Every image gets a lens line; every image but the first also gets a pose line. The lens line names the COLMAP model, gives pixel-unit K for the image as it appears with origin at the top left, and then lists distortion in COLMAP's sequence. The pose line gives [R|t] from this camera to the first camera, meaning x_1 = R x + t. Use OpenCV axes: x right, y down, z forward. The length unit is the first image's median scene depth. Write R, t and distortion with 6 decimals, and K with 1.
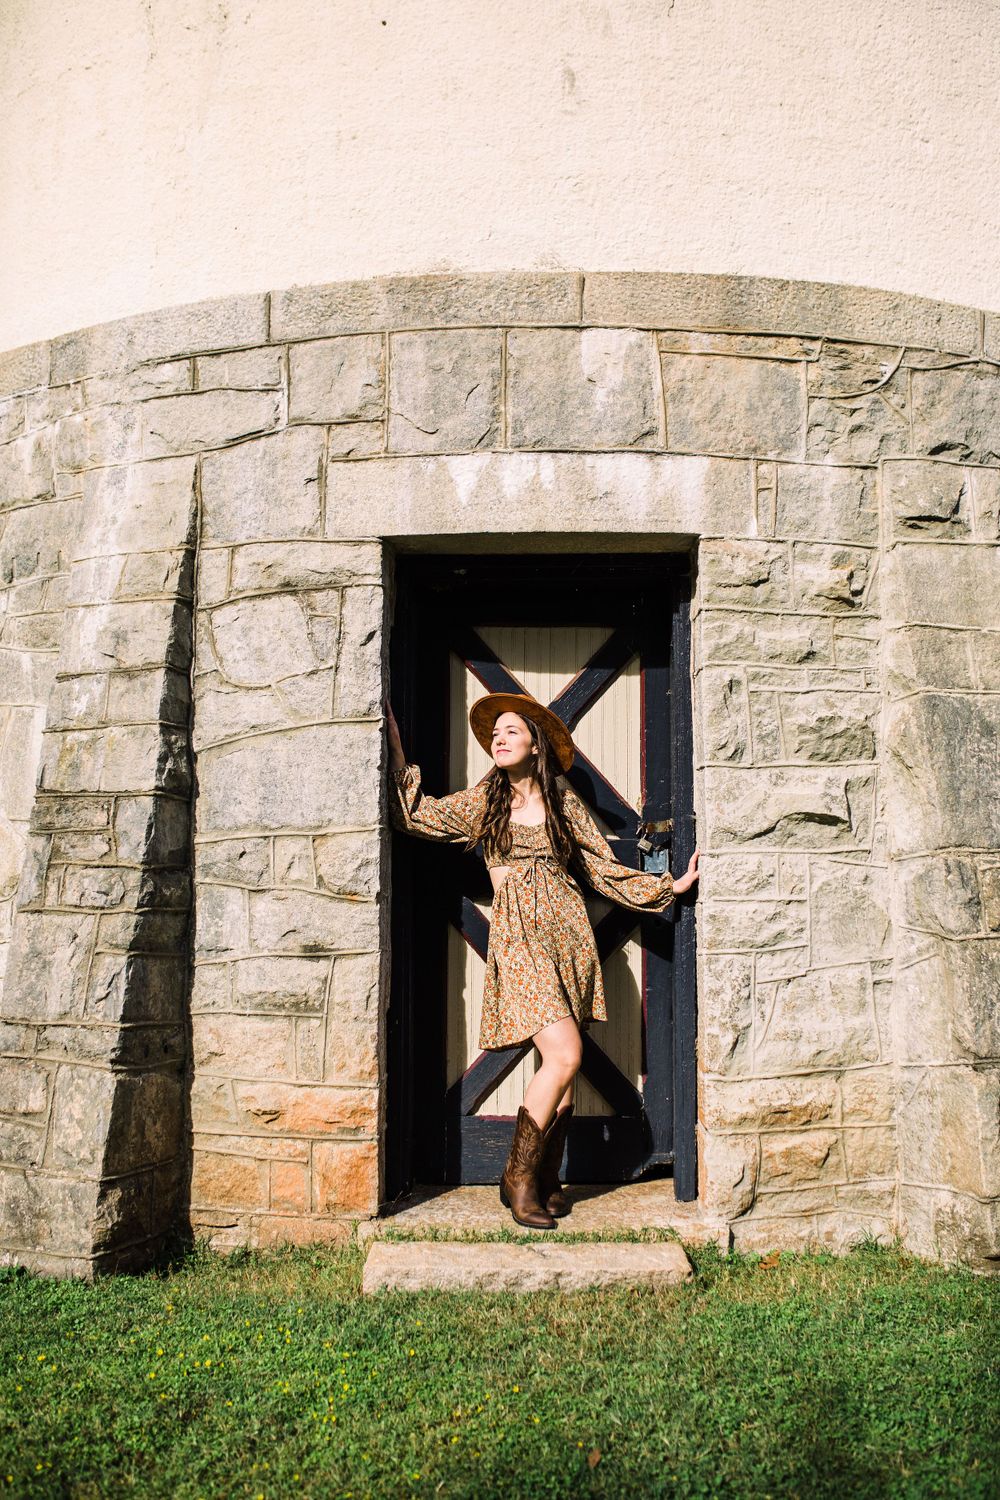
lens RADIAL K [[1997.0, 0, 500.0], [0, 1997.0, 750.0], [0, 0, 1]] dist [0.002021, 0.011262]
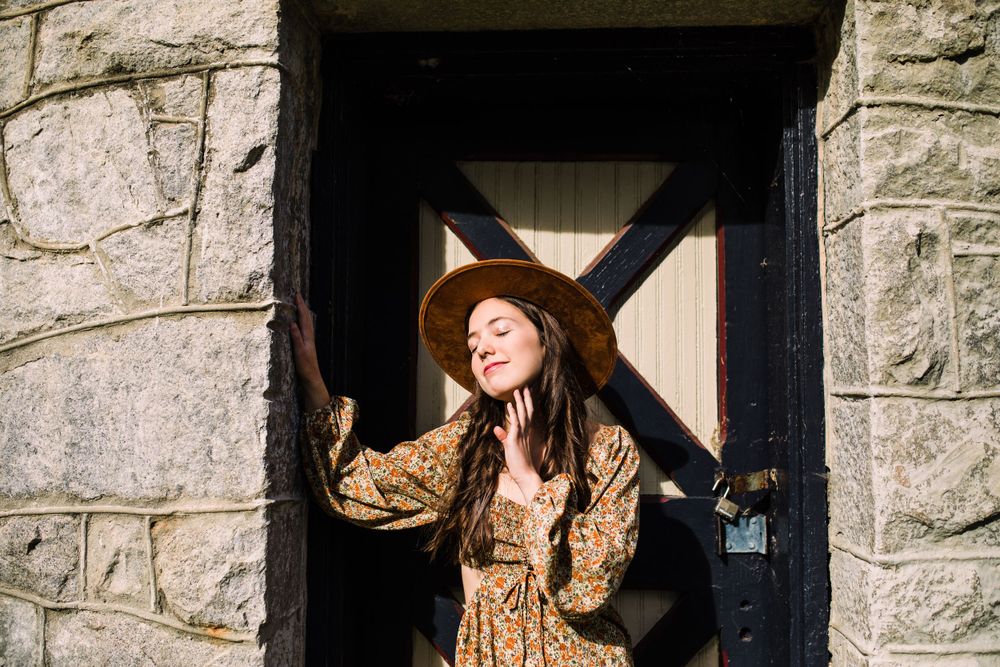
lens RADIAL K [[683.4, 0, 520.0], [0, 683.4, 332.9], [0, 0, 1]] dist [-0.003947, -0.001380]
pose [[0.999734, 0.002956, -0.022852, 0.013069], [-0.002148, 0.999375, 0.035291, -0.014712], [0.022942, -0.035233, 0.999116, 0.810181]]
